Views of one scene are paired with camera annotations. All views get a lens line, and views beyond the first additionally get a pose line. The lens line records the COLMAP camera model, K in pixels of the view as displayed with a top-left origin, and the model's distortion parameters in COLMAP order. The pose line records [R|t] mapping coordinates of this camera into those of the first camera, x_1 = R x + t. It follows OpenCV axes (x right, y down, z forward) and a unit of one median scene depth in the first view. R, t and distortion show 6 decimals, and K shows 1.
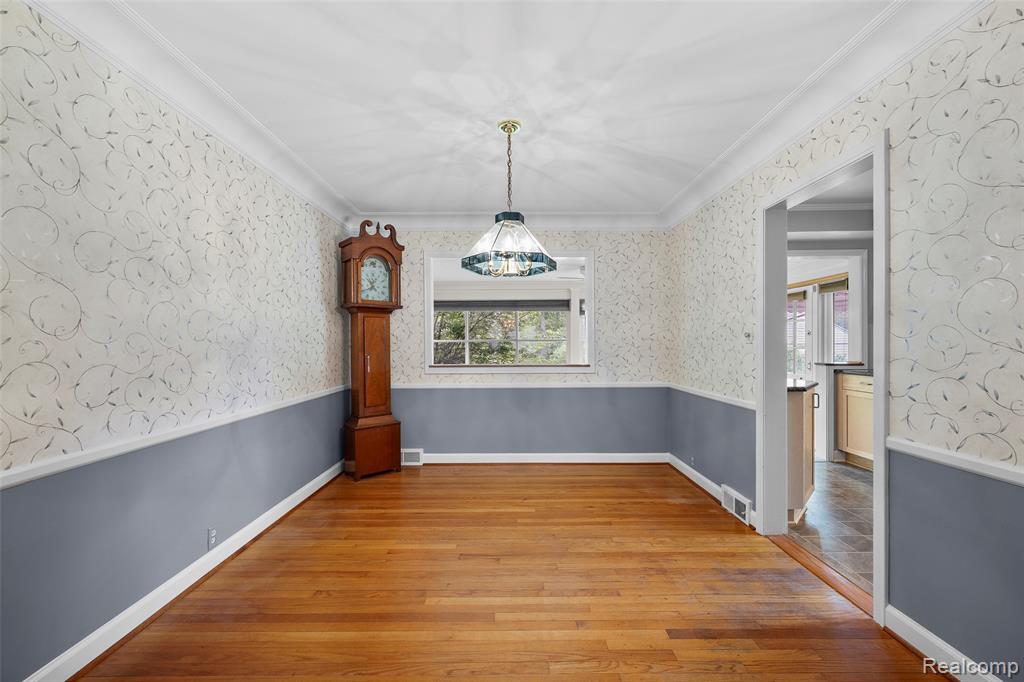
lens RADIAL K [[407.2, 0, 510.4], [0, 407.2, 345.6], [0, 0, 1]] dist [-0.001309, -0.000491]
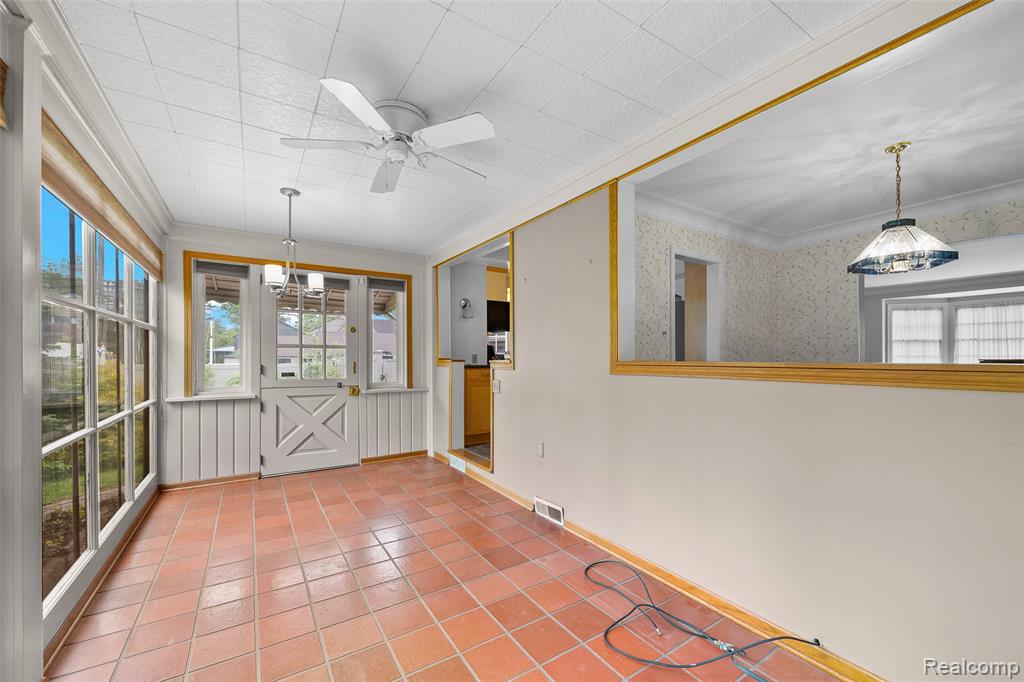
lens RADIAL K [[407.2, 0, 510.4], [0, 407.2, 345.6], [0, 0, 1]] dist [-0.001309, -0.000491]
pose [[-0.531323, 0.032285, 0.846554, -0.247505], [0.007770, 0.999417, -0.033238, 0.048653], [-0.847134, -0.011082, -0.531264, 1.647309]]
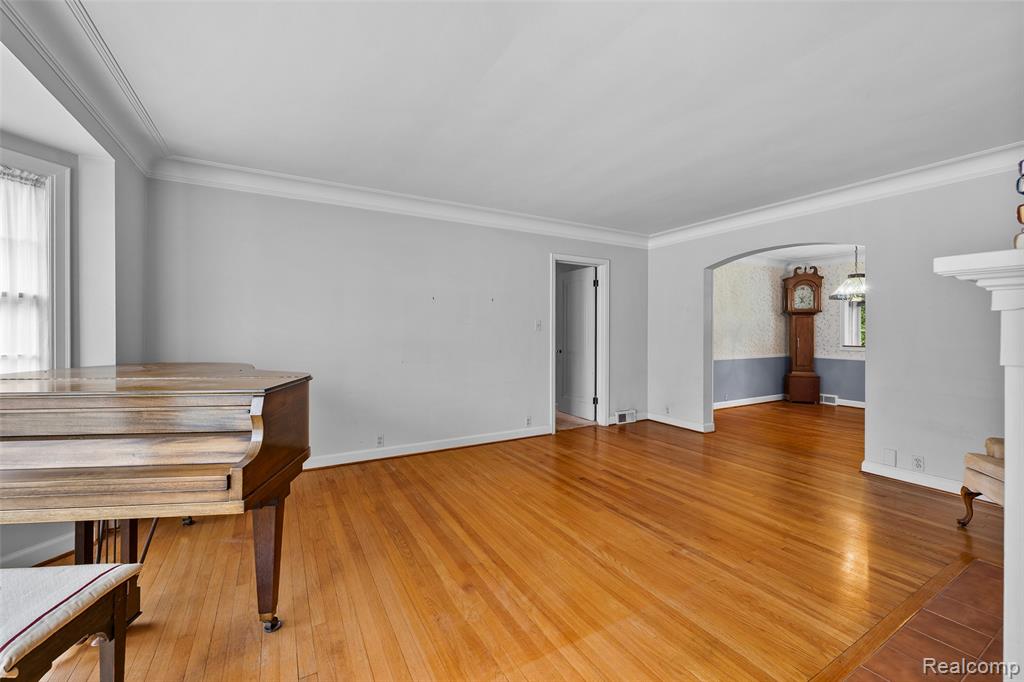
lens RADIAL K [[409.6, 0, 508.0], [0, 409.6, 333.3], [0, 0, 1]] dist [-0.000712, -0.000190]
pose [[0.491482, 0.008864, -0.870843, 0.631108], [-0.009879, 0.999941, 0.004603, 0.005962], [0.870832, 0.006341, 0.491540, -1.084646]]
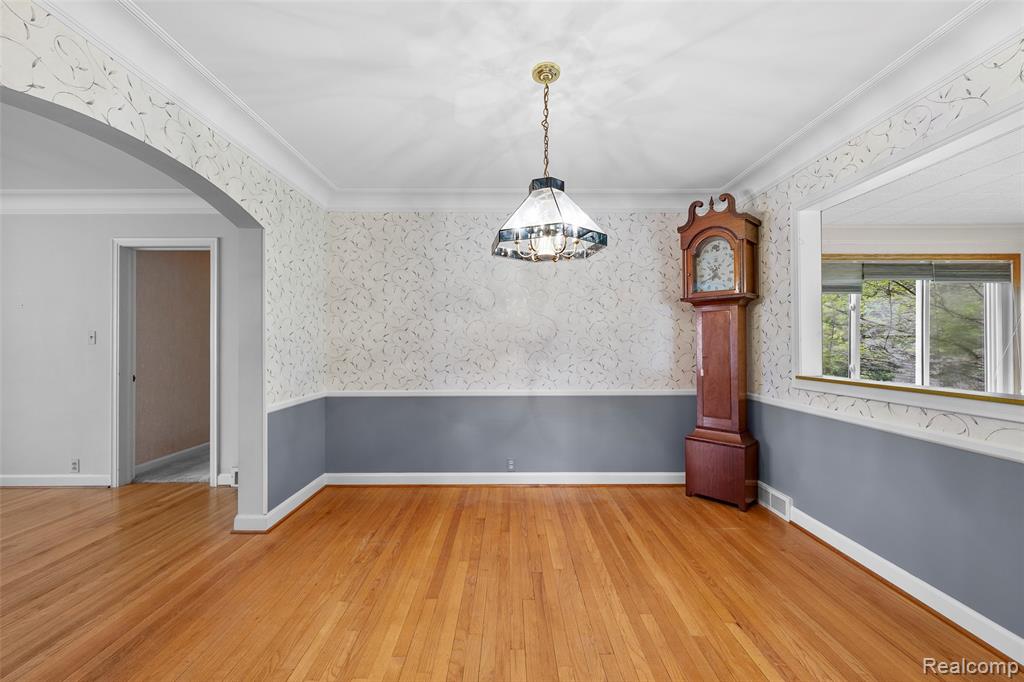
lens RADIAL K [[405.4, 0, 512.0], [0, 405.4, 341.0], [0, 0, 1]] dist [0.000041, -0.000060]
pose [[-0.000306, -0.003428, -0.999994, 0.505114], [-0.002894, 0.999990, -0.003427, -0.004451], [0.999996, 0.002893, -0.000316, 0.592971]]
